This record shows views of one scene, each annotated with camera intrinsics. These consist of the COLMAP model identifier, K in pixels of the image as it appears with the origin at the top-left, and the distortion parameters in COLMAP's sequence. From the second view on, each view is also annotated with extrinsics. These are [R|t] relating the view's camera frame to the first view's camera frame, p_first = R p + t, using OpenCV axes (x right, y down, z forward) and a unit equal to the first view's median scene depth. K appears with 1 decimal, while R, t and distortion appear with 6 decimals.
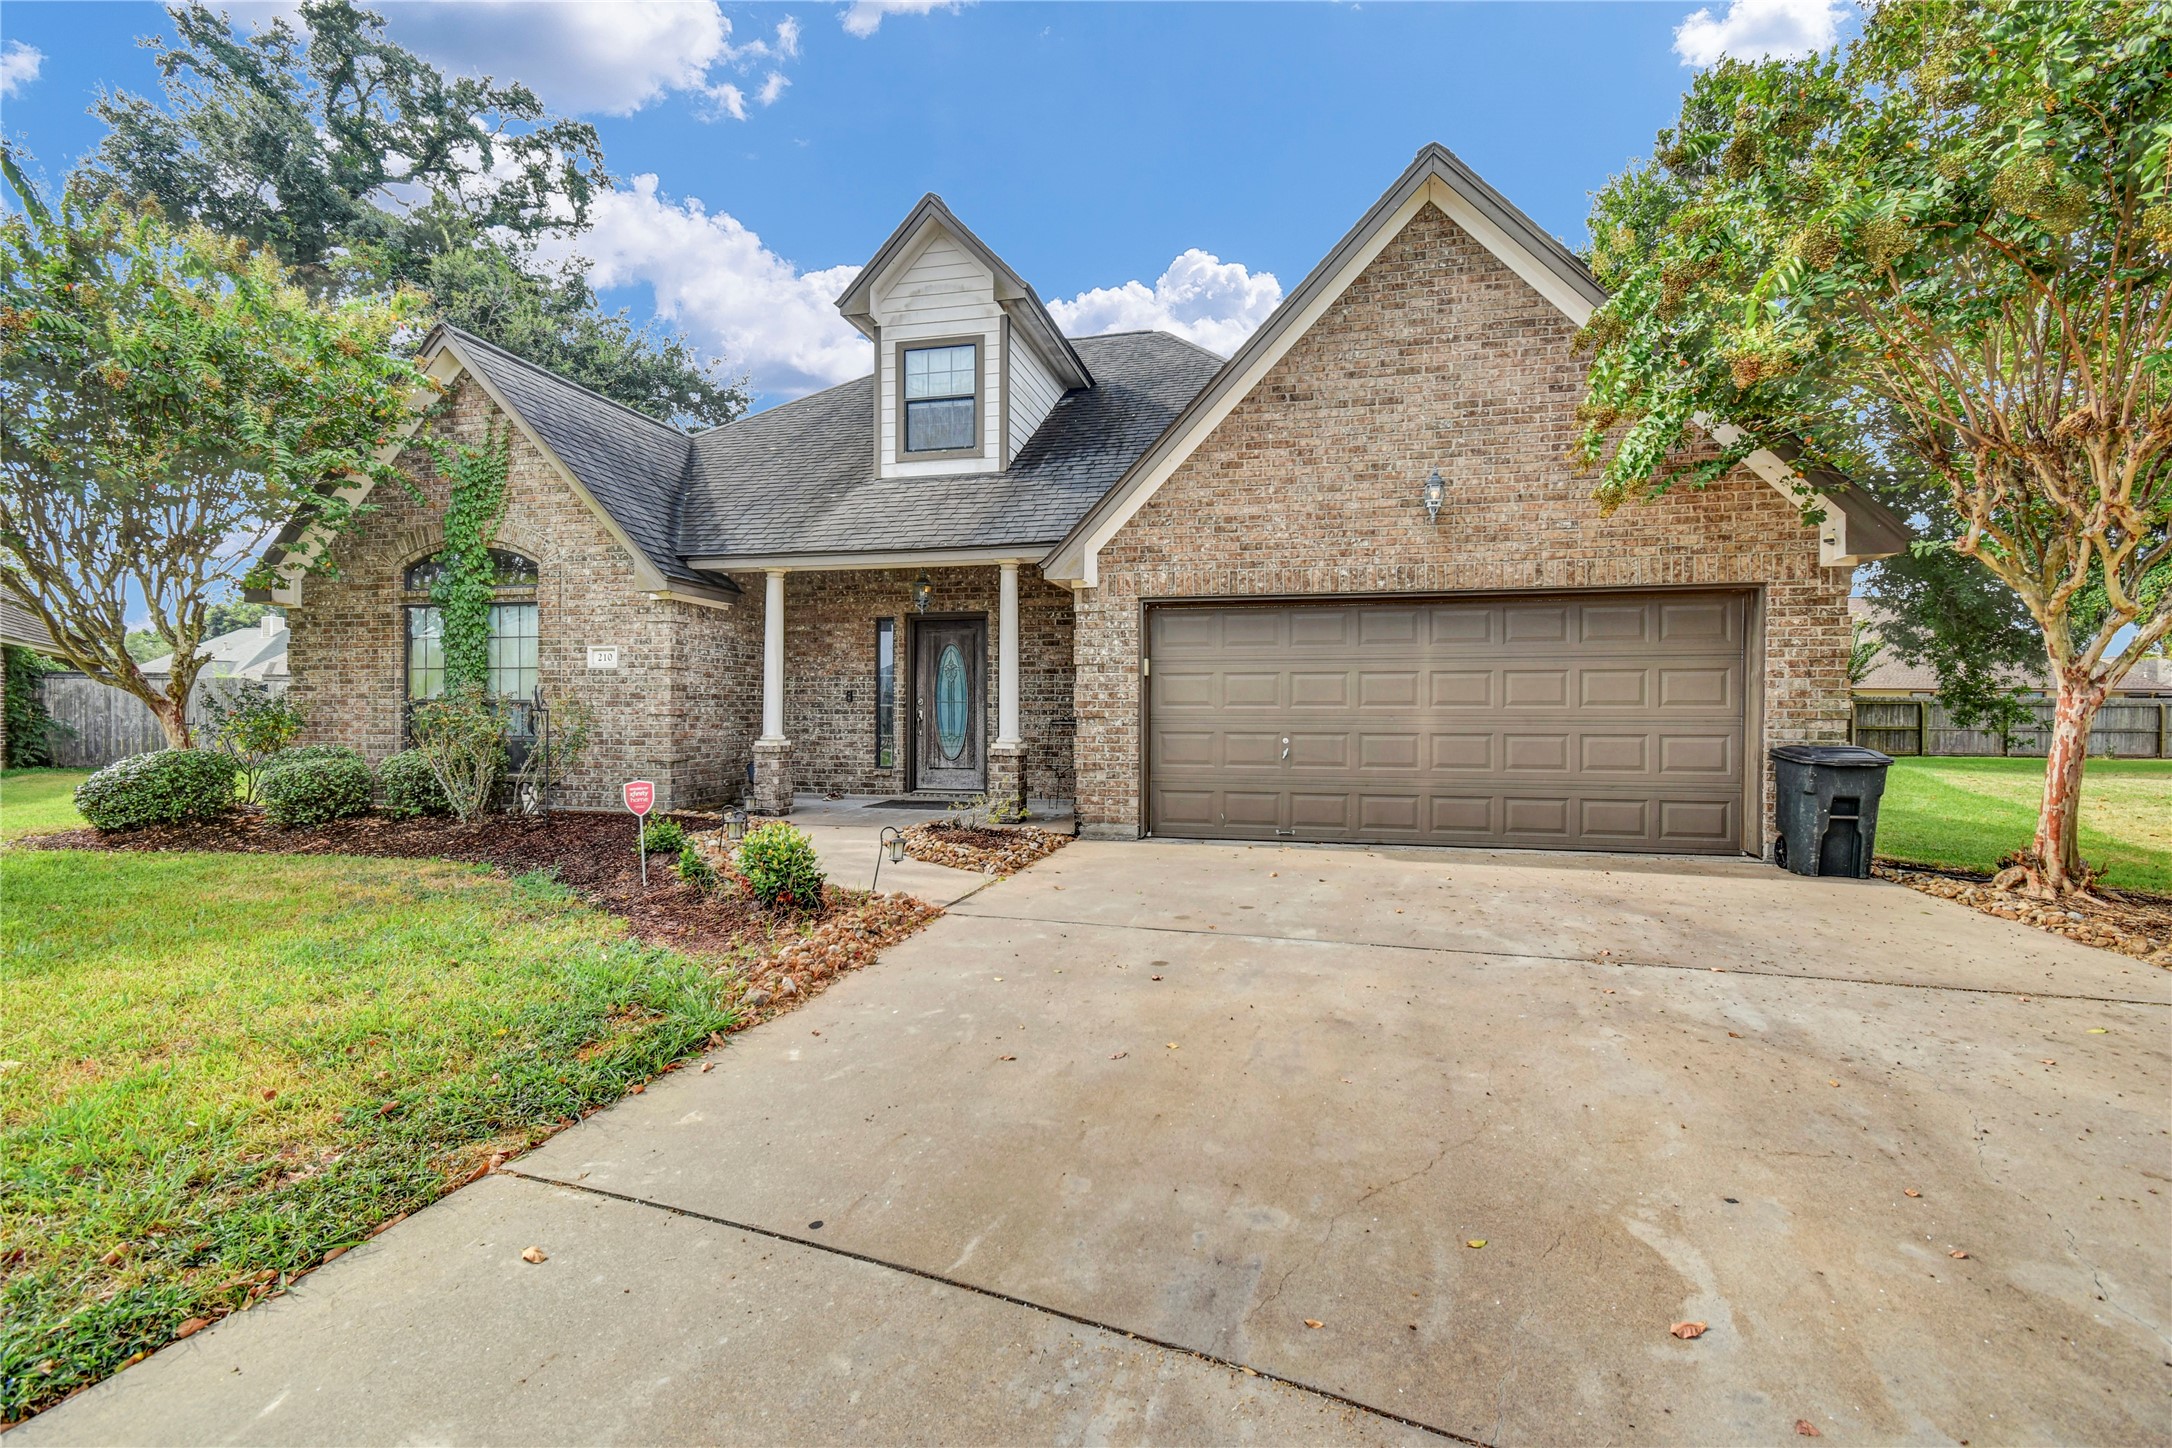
lens RADIAL K [[983.3, 0, 1105.5], [0, 983.3, 710.0], [0, 0, 1]] dist [0.001356, 0.001413]
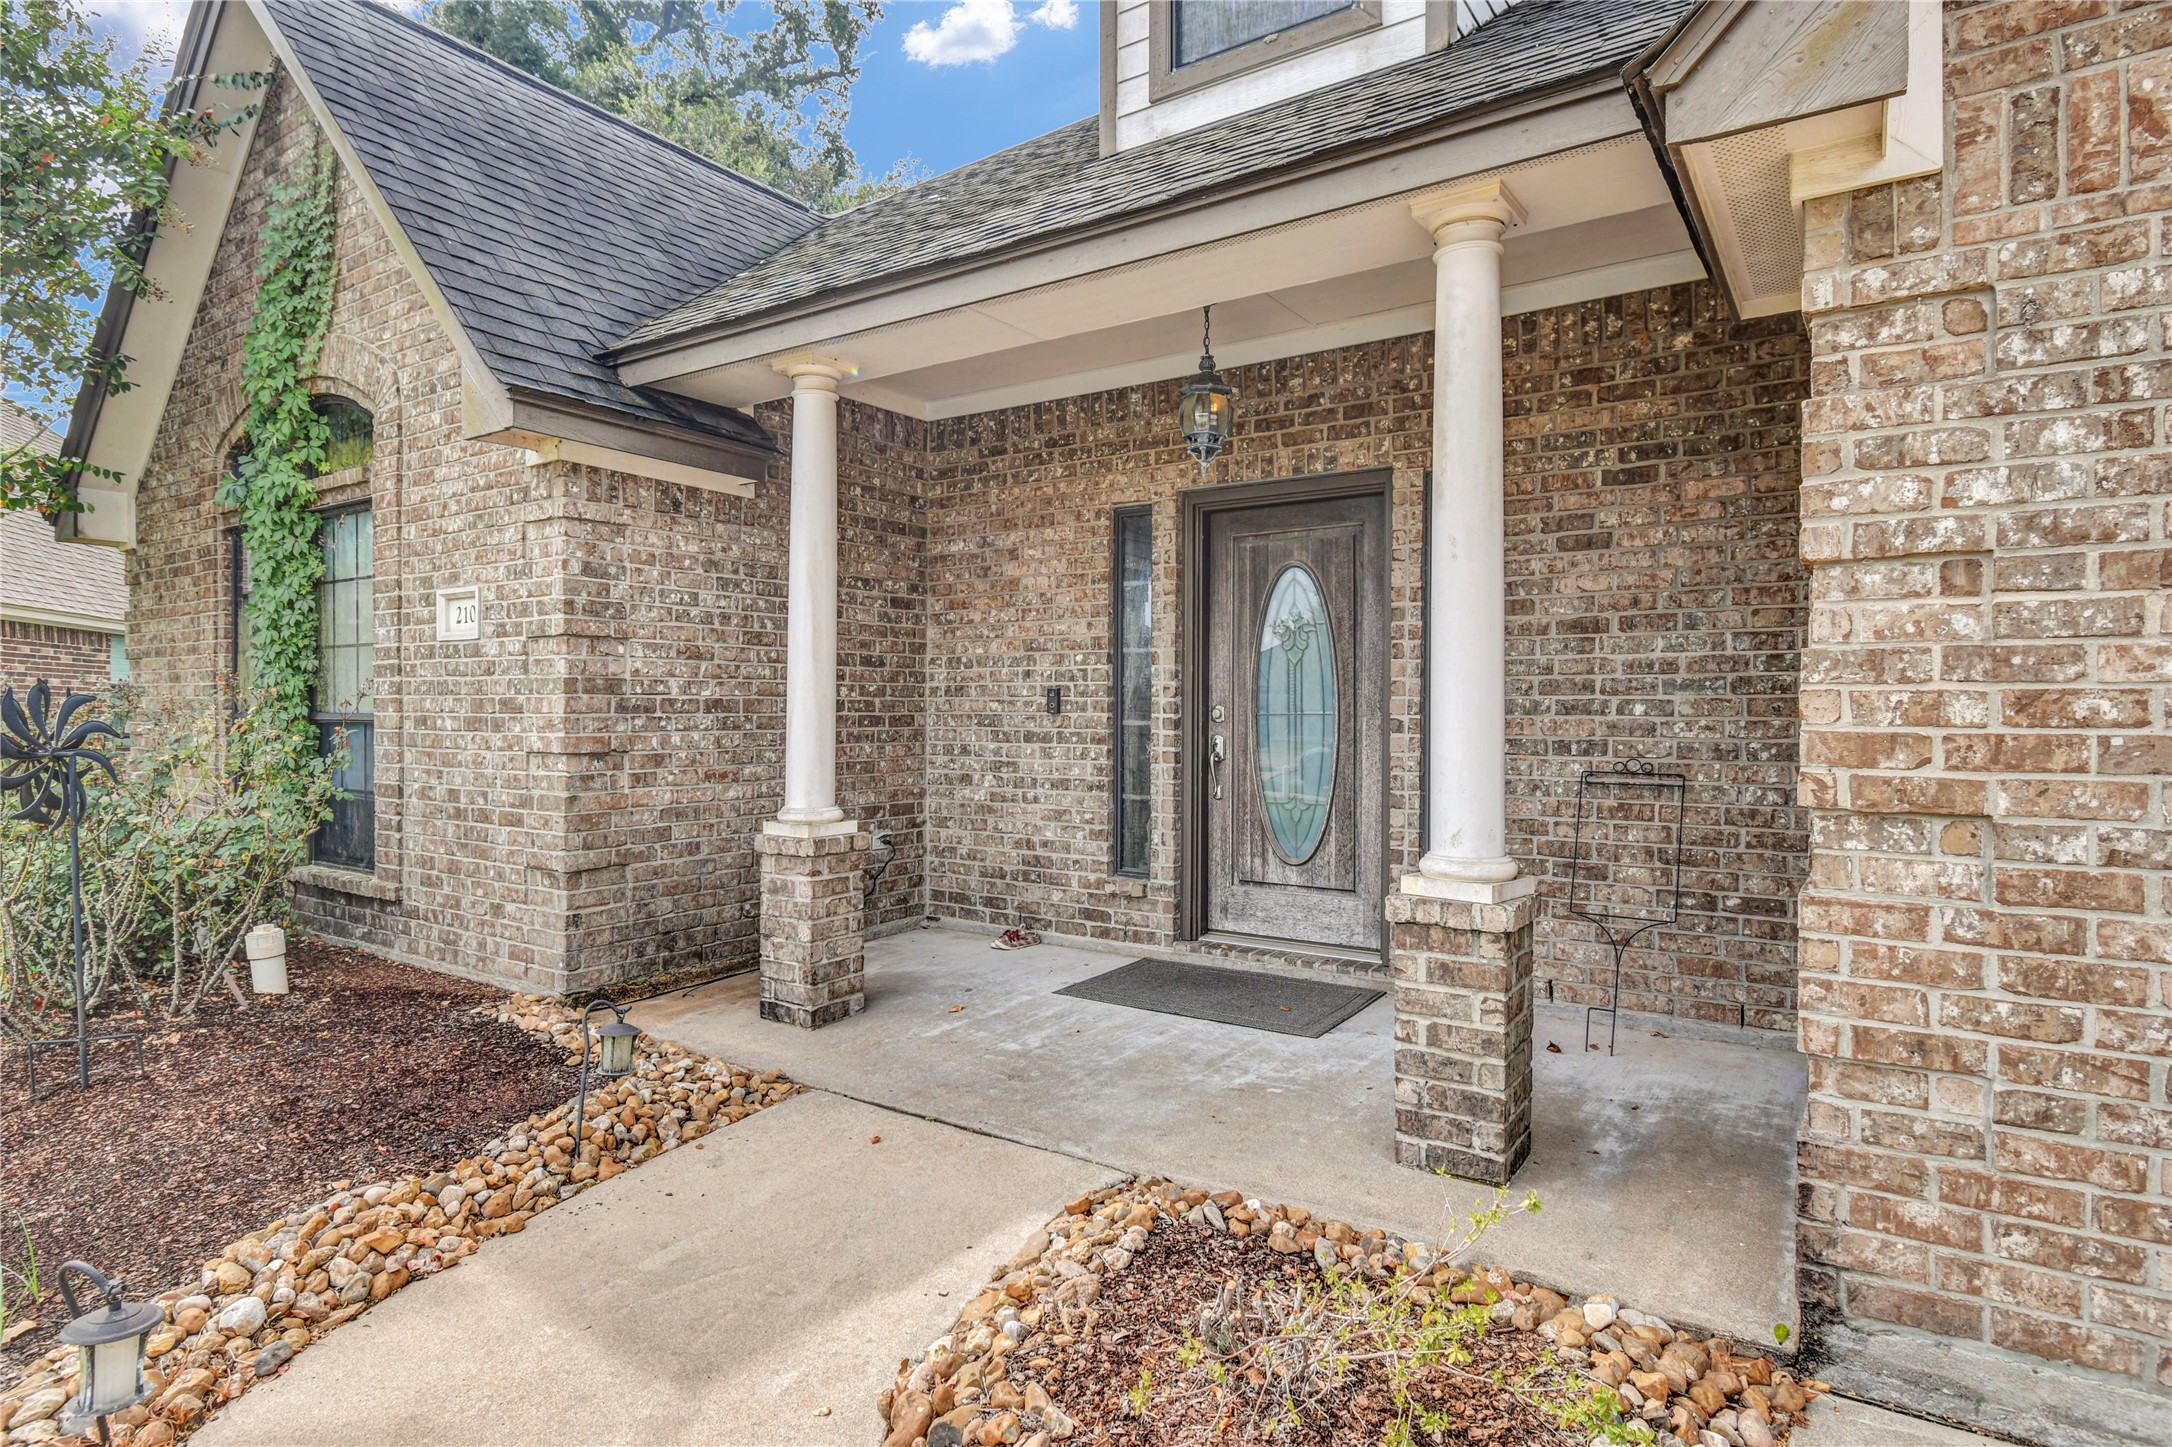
lens RADIAL K [[1162.6, 0, 1078.9], [0, 1162.6, 715.1], [0, 0, 1]] dist [0.001310, -0.000107]
pose [[0.926269, 0.001627, -0.376859, -0.065547], [0.001308, 0.999971, 0.007532, -0.012014], [0.376860, -0.007470, 0.926240, 0.565528]]
